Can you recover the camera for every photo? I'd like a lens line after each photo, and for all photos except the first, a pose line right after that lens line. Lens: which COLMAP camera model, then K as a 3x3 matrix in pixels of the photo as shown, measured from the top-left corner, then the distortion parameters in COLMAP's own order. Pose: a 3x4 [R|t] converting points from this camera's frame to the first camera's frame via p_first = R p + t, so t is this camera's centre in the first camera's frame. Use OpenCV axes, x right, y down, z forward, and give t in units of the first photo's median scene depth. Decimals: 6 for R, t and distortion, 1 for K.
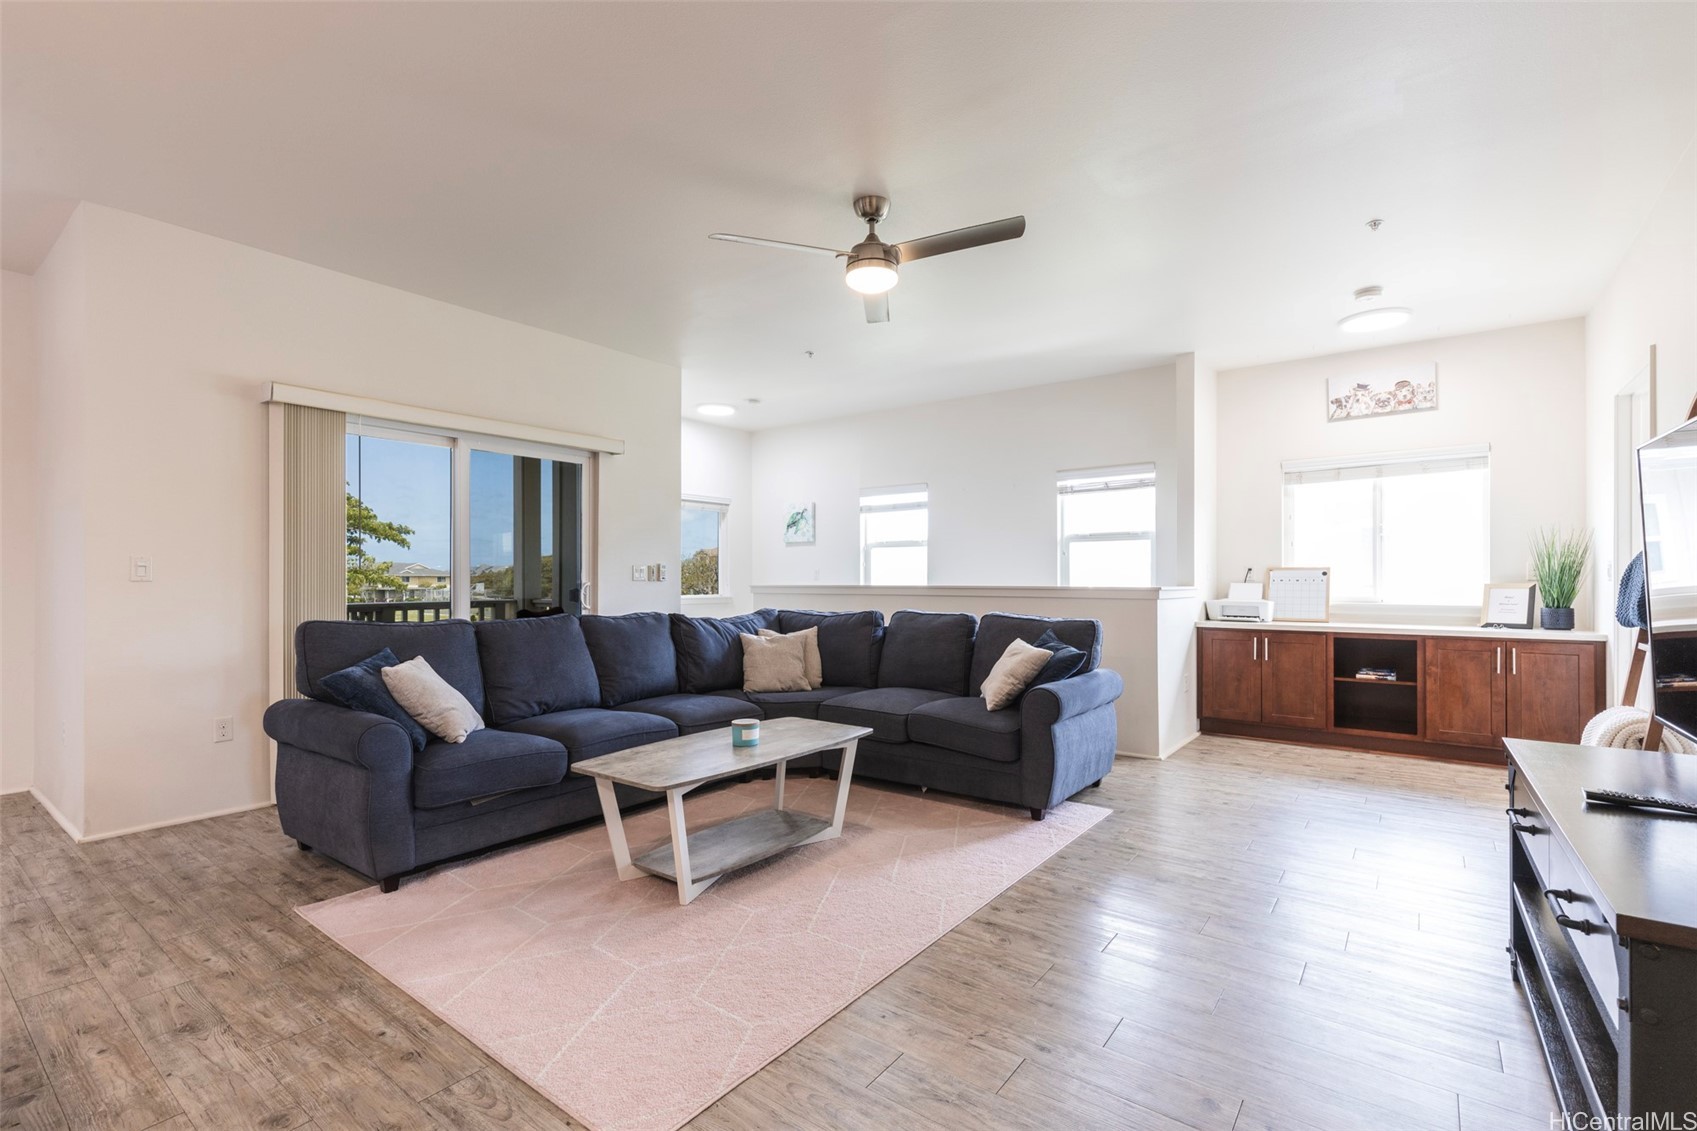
lens RADIAL K [[761.5, 0, 854.9], [0, 761.5, 577.1], [0, 0, 1]] dist [0.009016, -0.000910]
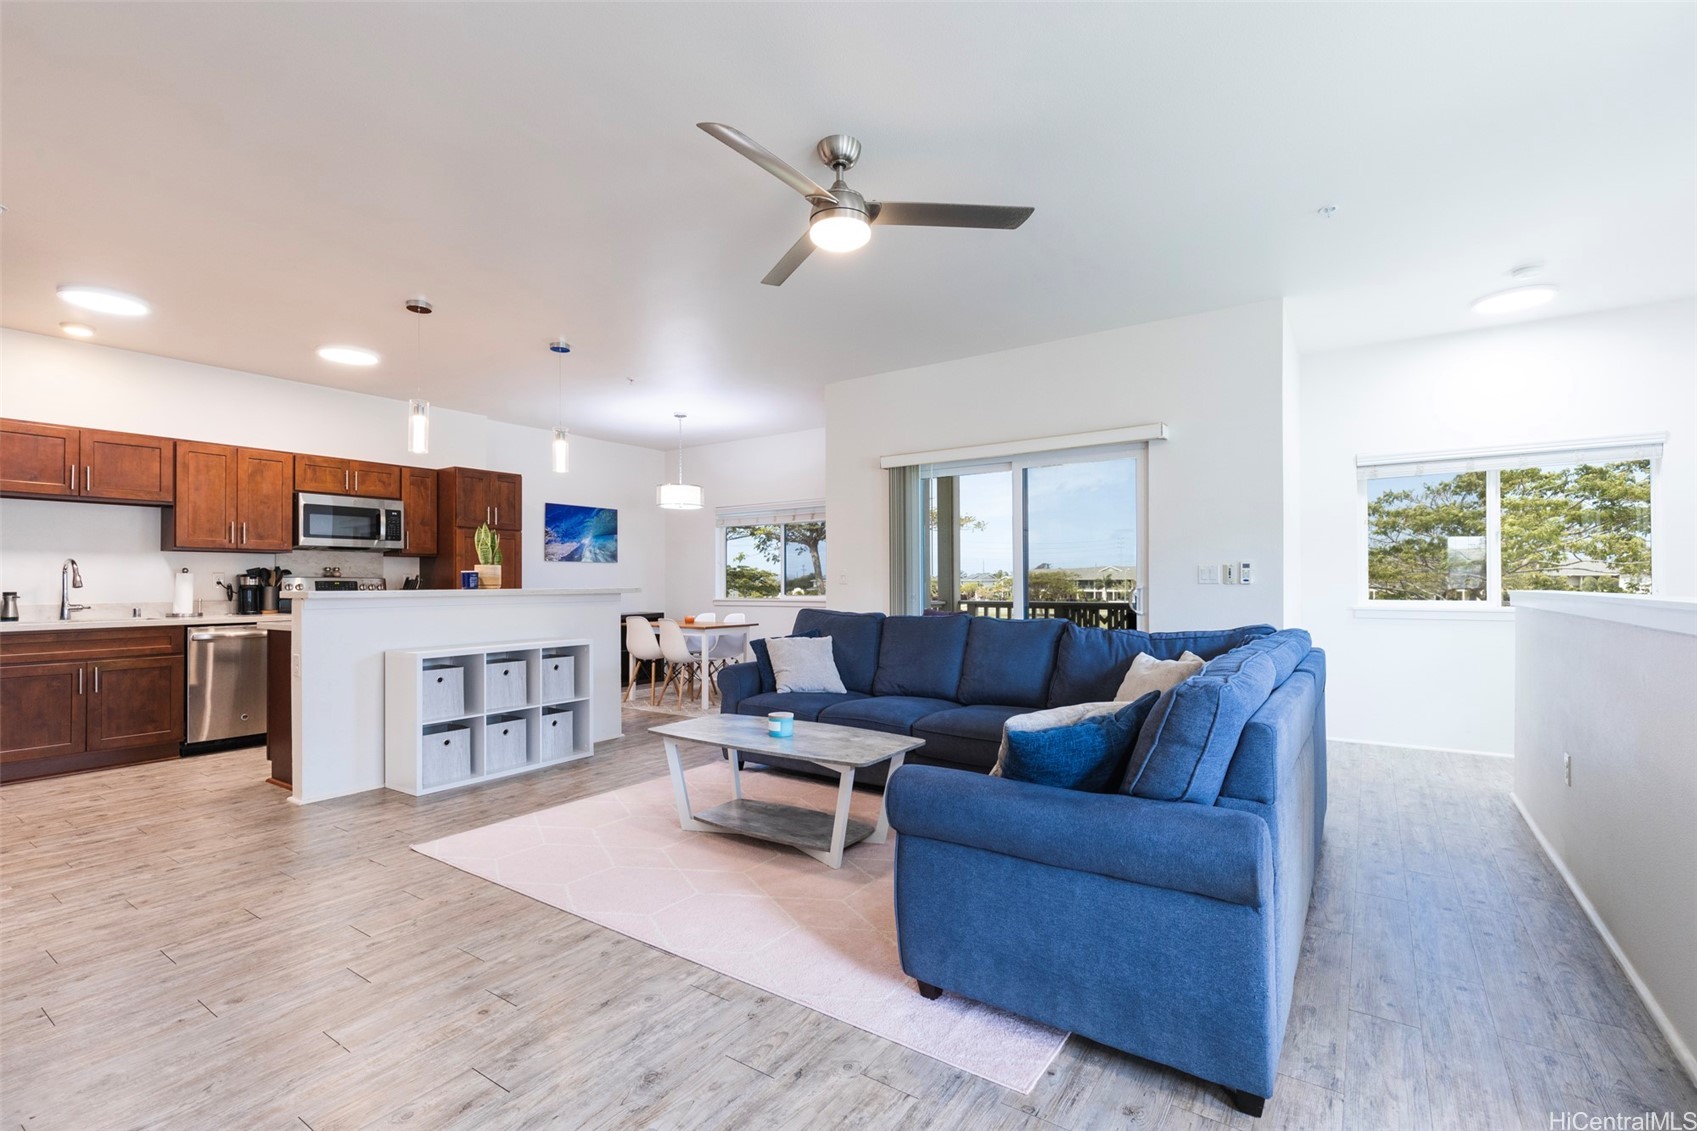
lens RADIAL K [[761.5, 0, 855.5], [0, 761.5, 575.4], [0, 0, 1]] dist [0.009016, -0.000910]
pose [[0.040025, -0.009032, -0.999158, 0.879272], [0.009289, 0.999919, -0.008666, -0.000443], [0.999156, -0.008935, 0.040105, 0.976703]]
